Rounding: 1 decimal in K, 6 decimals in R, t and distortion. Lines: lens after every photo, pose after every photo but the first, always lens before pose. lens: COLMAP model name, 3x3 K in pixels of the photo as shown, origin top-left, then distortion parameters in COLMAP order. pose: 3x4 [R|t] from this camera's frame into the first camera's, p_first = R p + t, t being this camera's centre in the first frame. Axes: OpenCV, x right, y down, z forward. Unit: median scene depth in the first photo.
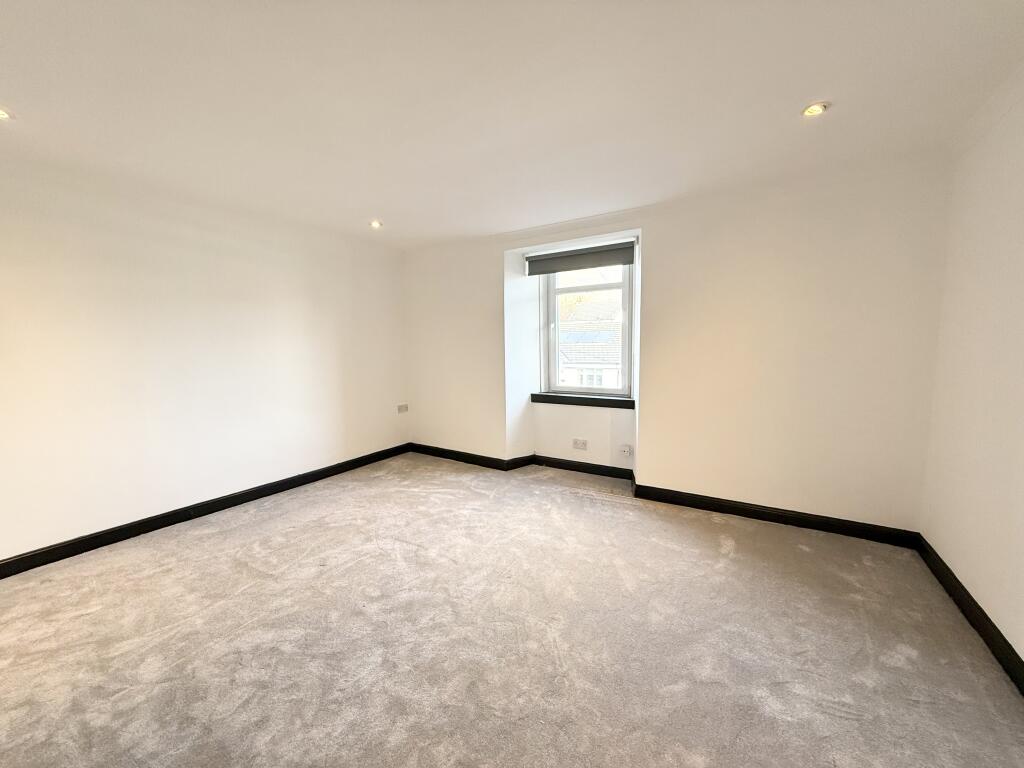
lens RADIAL K [[413.5, 0, 511.9], [0, 413.5, 365.7], [0, 0, 1]] dist [0.000997, 0.000138]
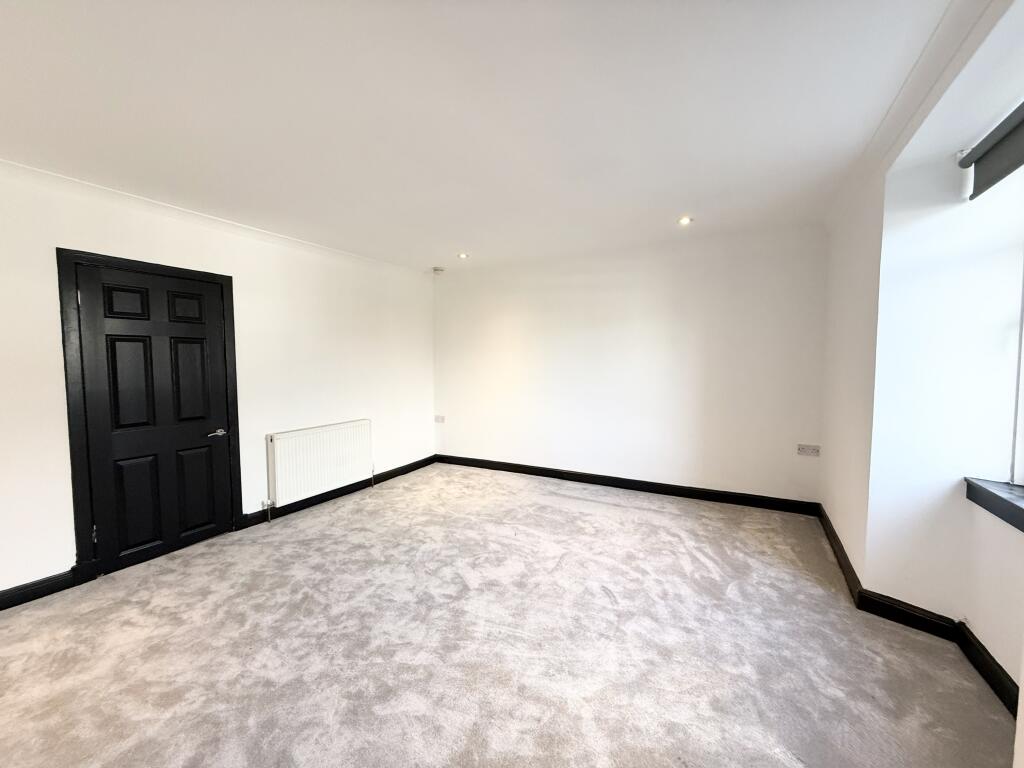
lens RADIAL K [[411.3, 0, 512.0], [0, 411.3, 384.0], [0, 0, 1]] dist [0.000789, 0.000049]
pose [[0.028038, 0.071758, -0.997028, 0.536501], [-0.032062, 0.996971, 0.070853, -0.053778], [0.999093, 0.029980, 0.030254, 0.627800]]
